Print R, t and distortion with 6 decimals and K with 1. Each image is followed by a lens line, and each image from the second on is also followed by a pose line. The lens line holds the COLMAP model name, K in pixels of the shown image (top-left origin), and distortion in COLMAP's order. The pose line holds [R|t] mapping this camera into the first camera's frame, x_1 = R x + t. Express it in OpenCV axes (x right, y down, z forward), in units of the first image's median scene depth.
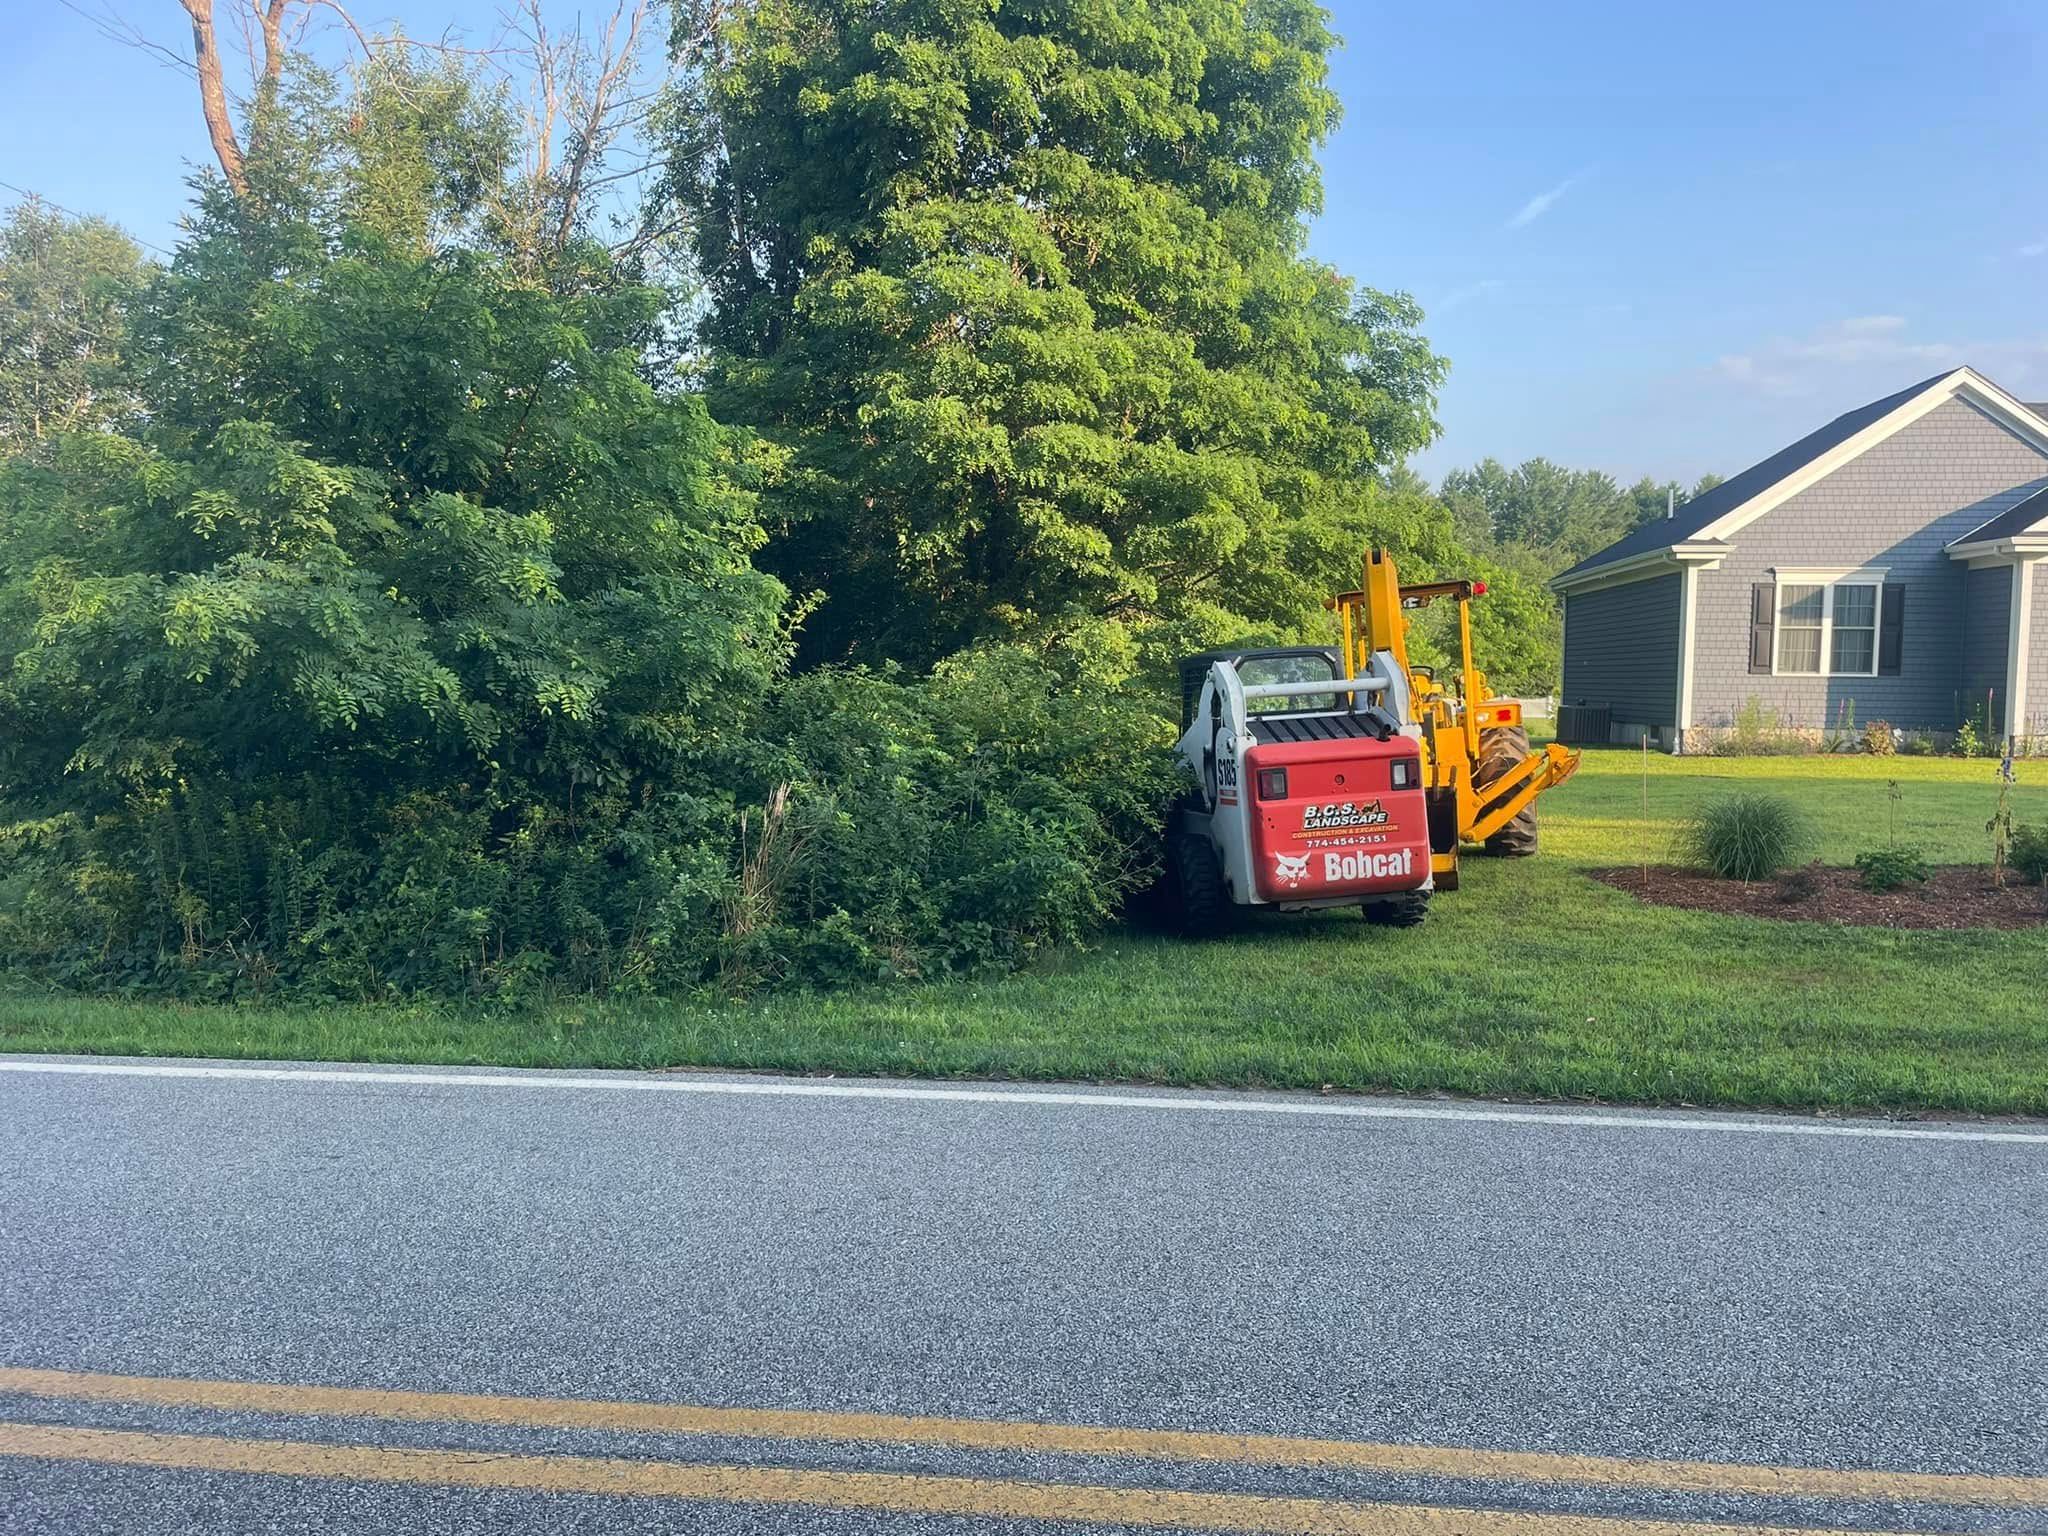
lens RADIAL K [[1528.9, 0, 1056.4], [0, 1528.9, 767.4], [0, 0, 1]] dist [0.097011, -0.120793]
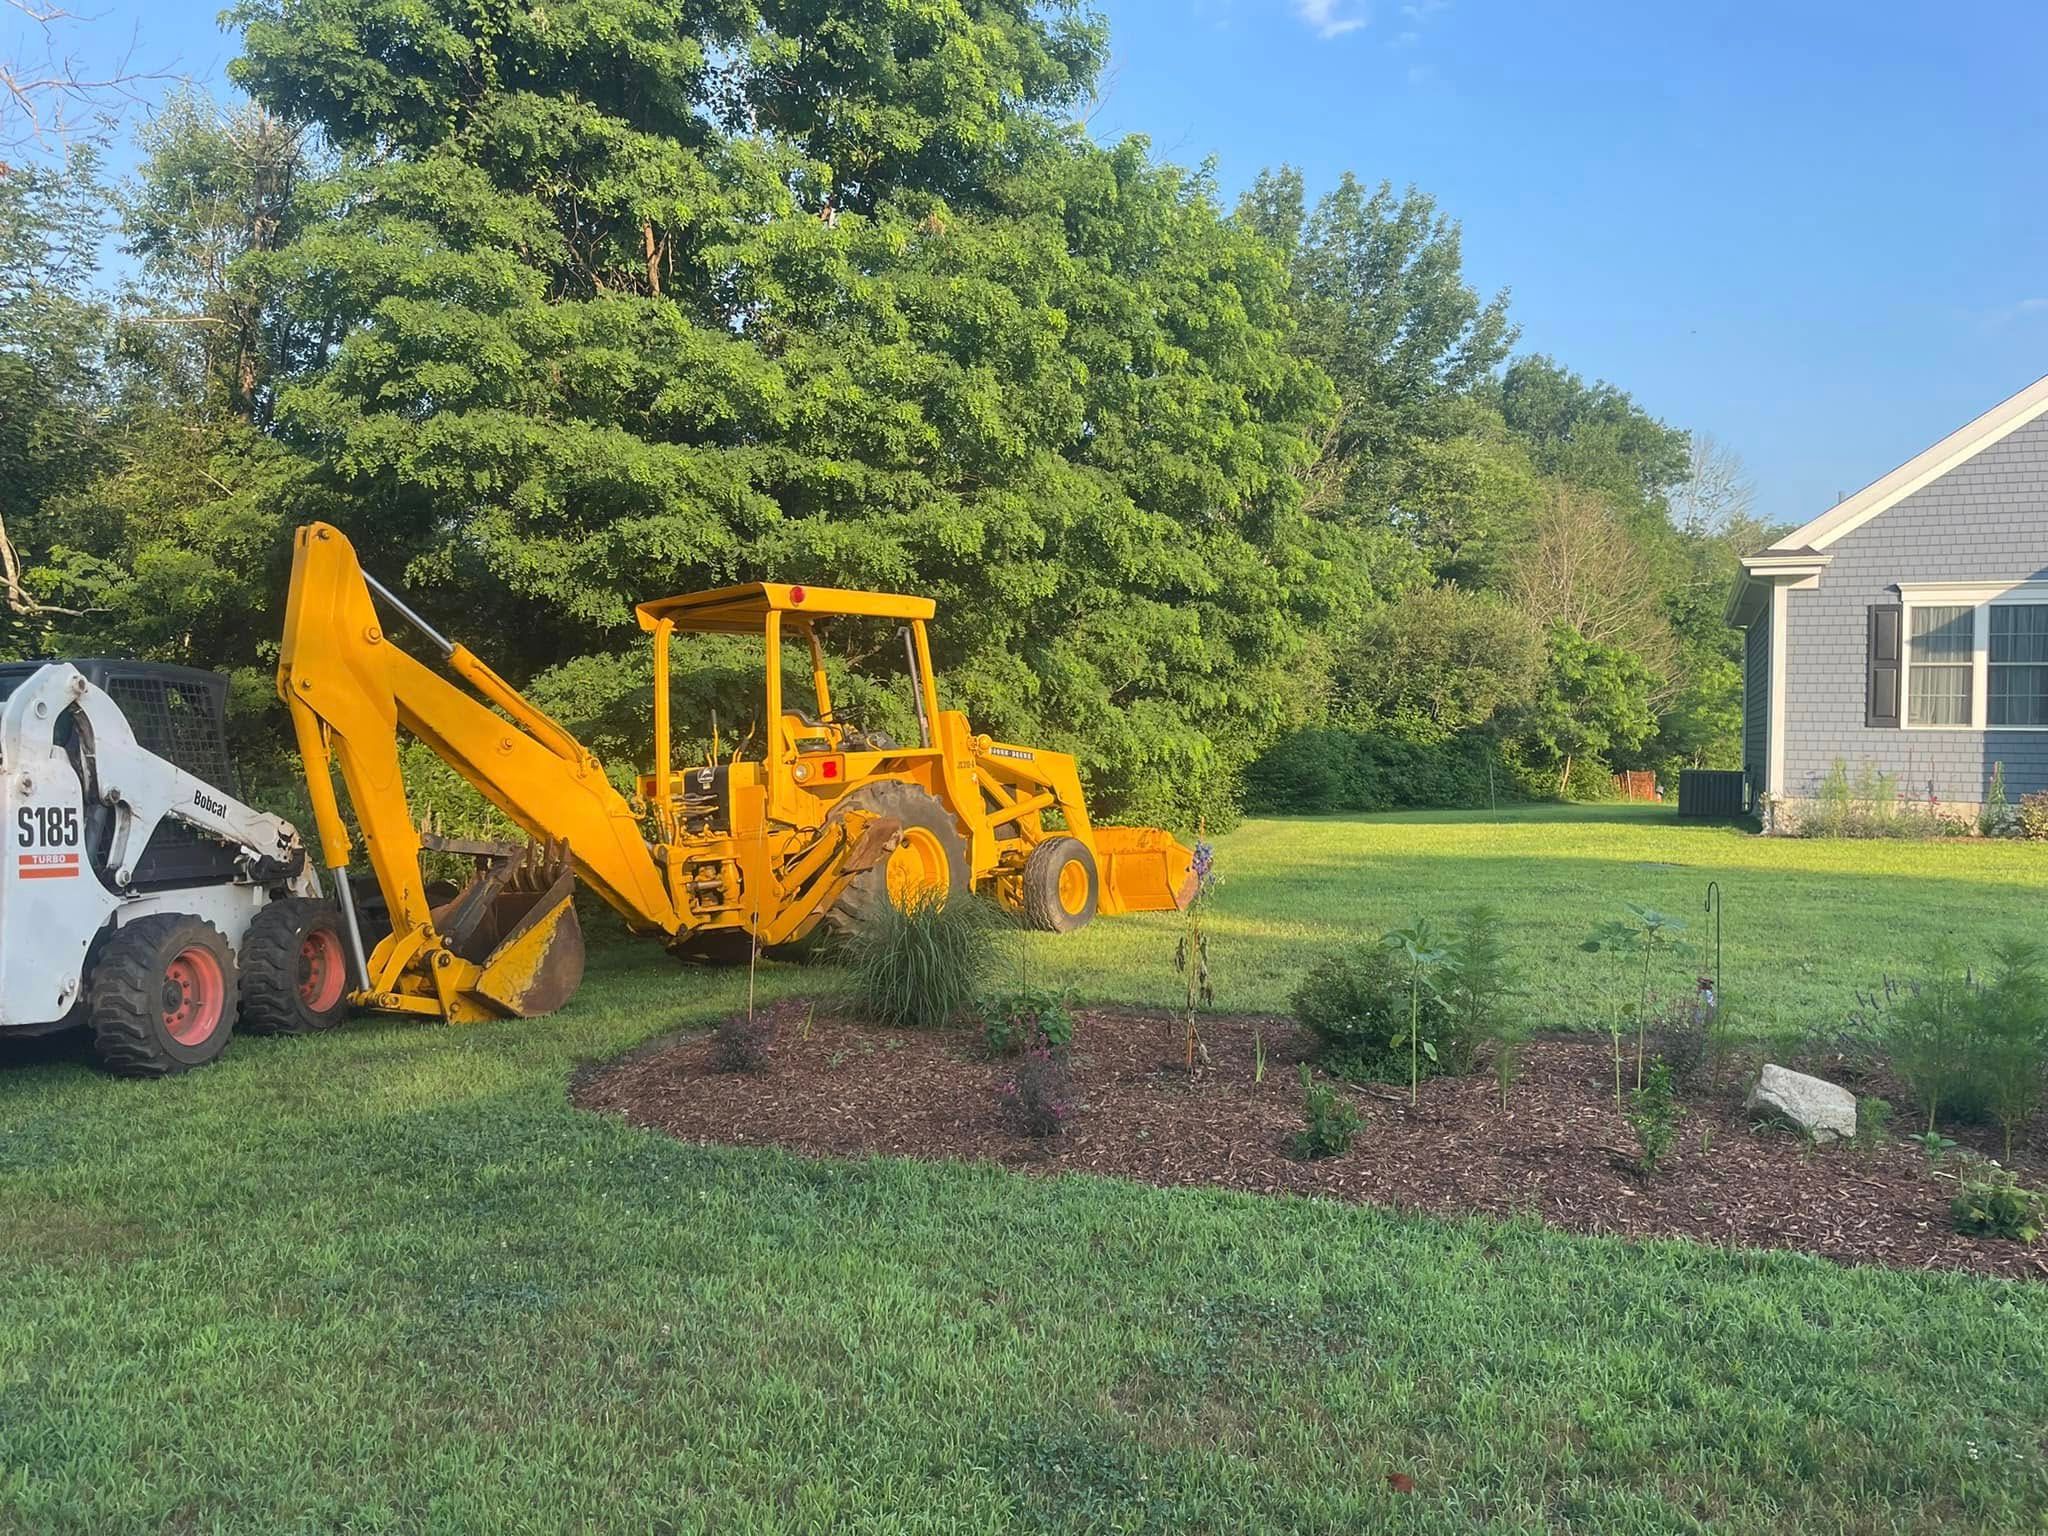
lens RADIAL K [[1528.9, 0, 1056.4], [0, 1528.9, 767.4], [0, 0, 1]] dist [0.097011, -0.120793]
pose [[0.953903, 0.006855, -0.300037, 0.304053], [-0.019420, 0.999054, -0.038916, -0.004494], [0.299487, 0.042949, 0.953133, 0.176533]]
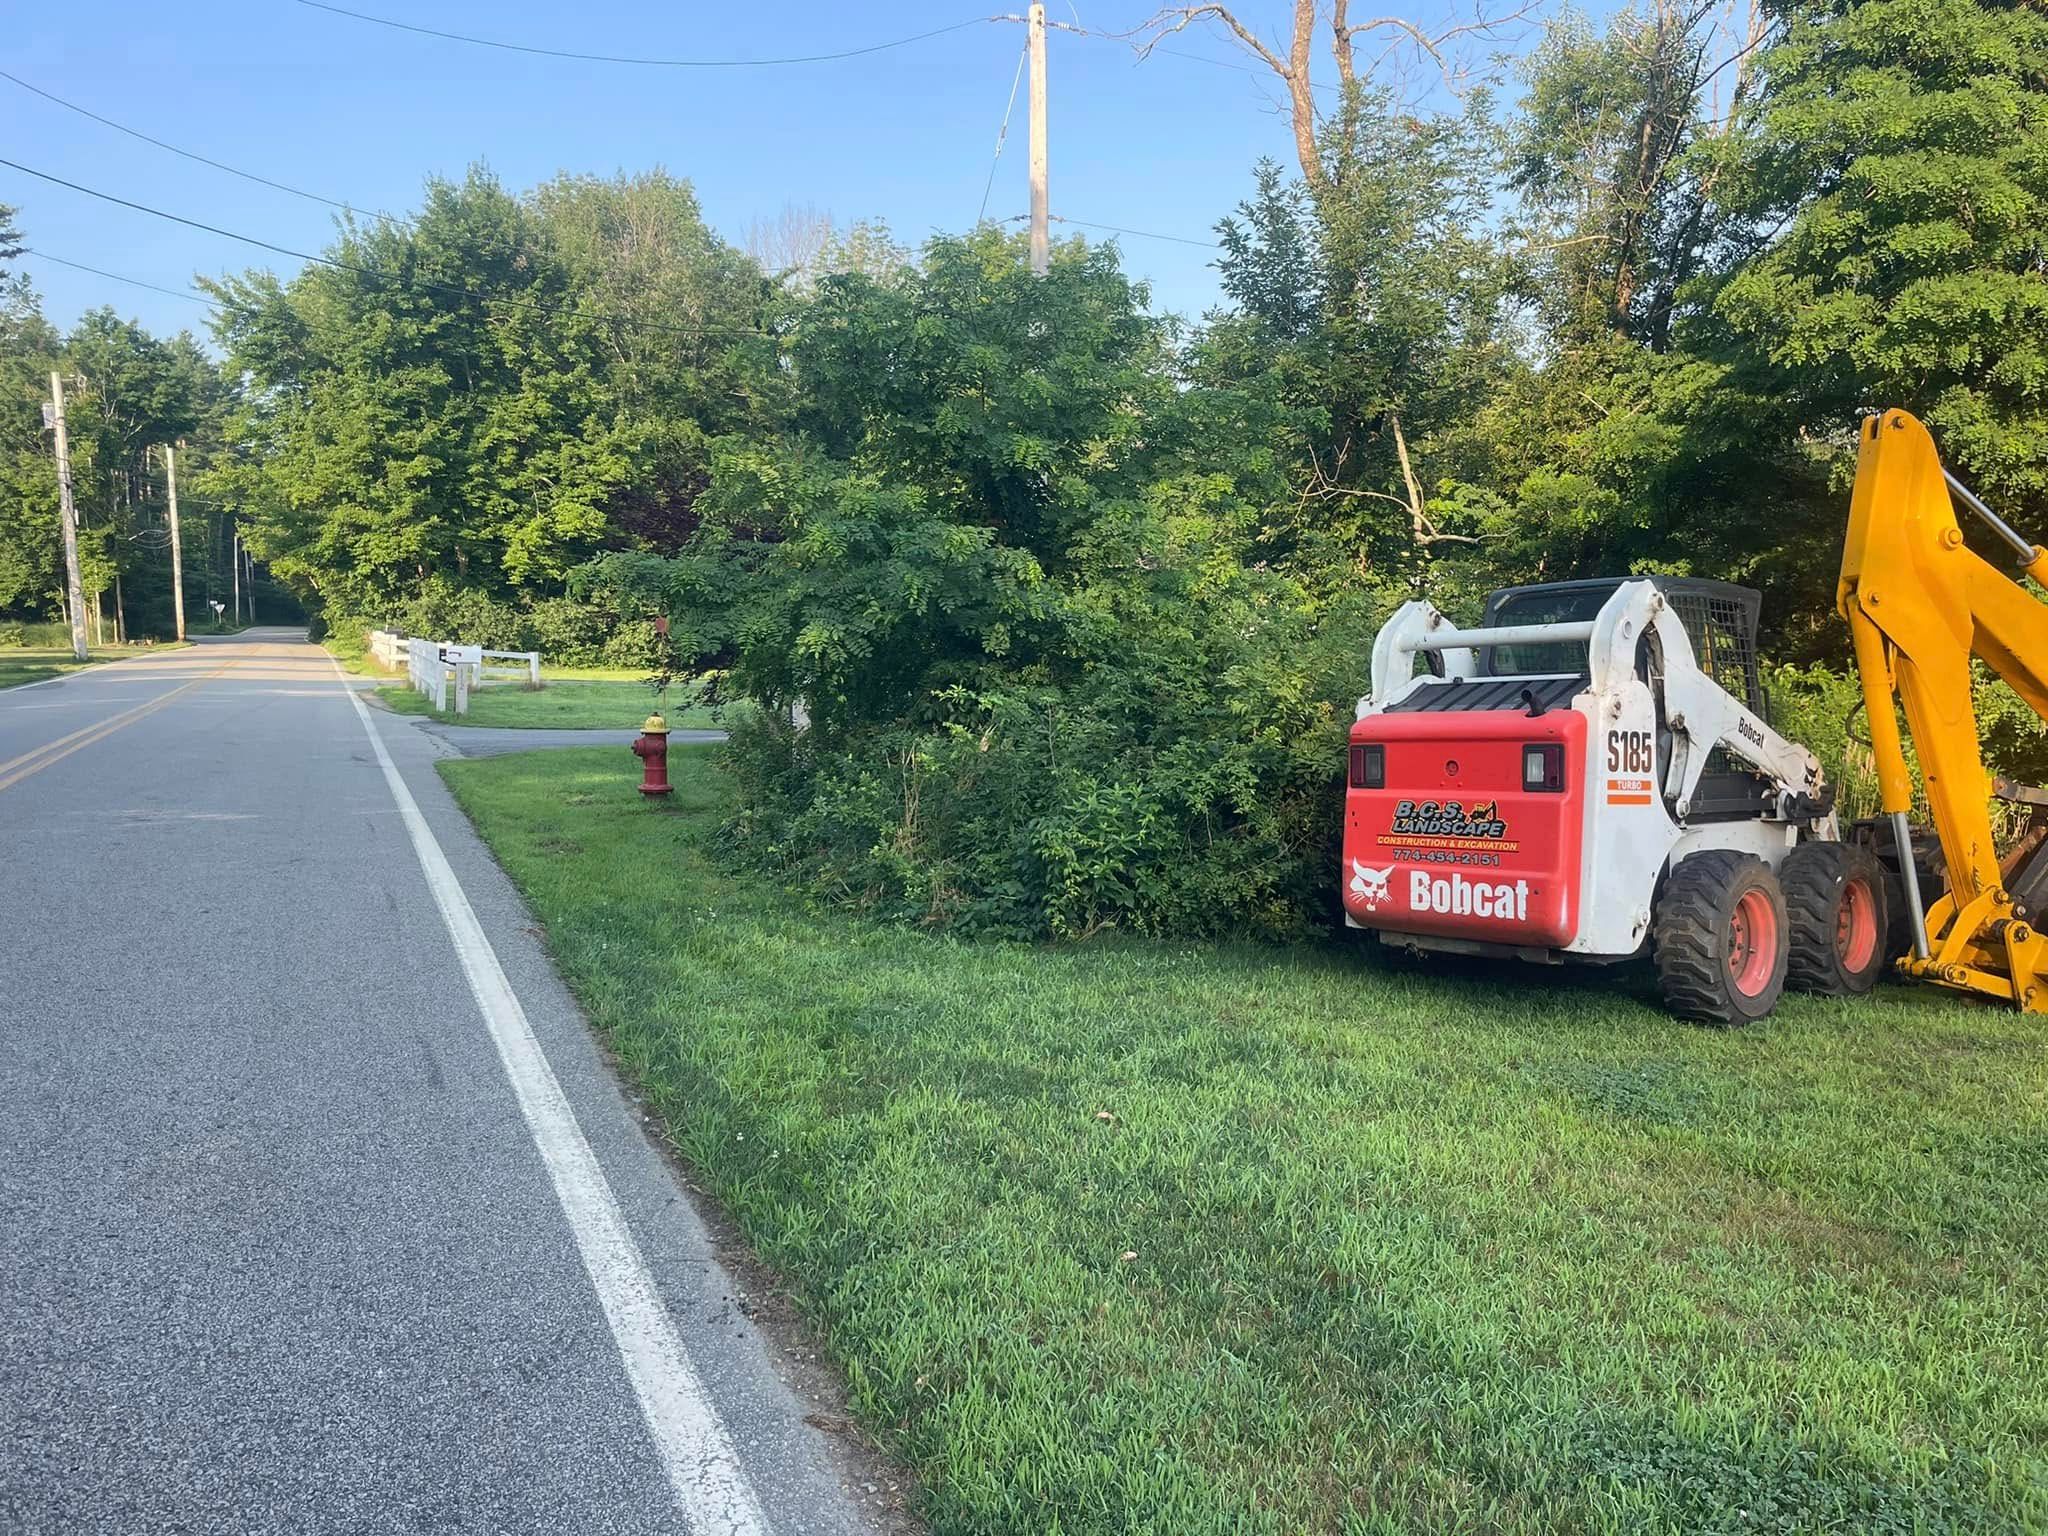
lens RADIAL K [[1528.9, 0, 1056.4], [0, 1528.9, 767.4], [0, 0, 1]] dist [0.097011, -0.120793]
pose [[0.503259, 0.070635, -0.861244, 0.238140], [-0.064471, 0.996945, 0.044091, -0.003982], [0.861727, 0.033336, 0.506276, 0.170334]]
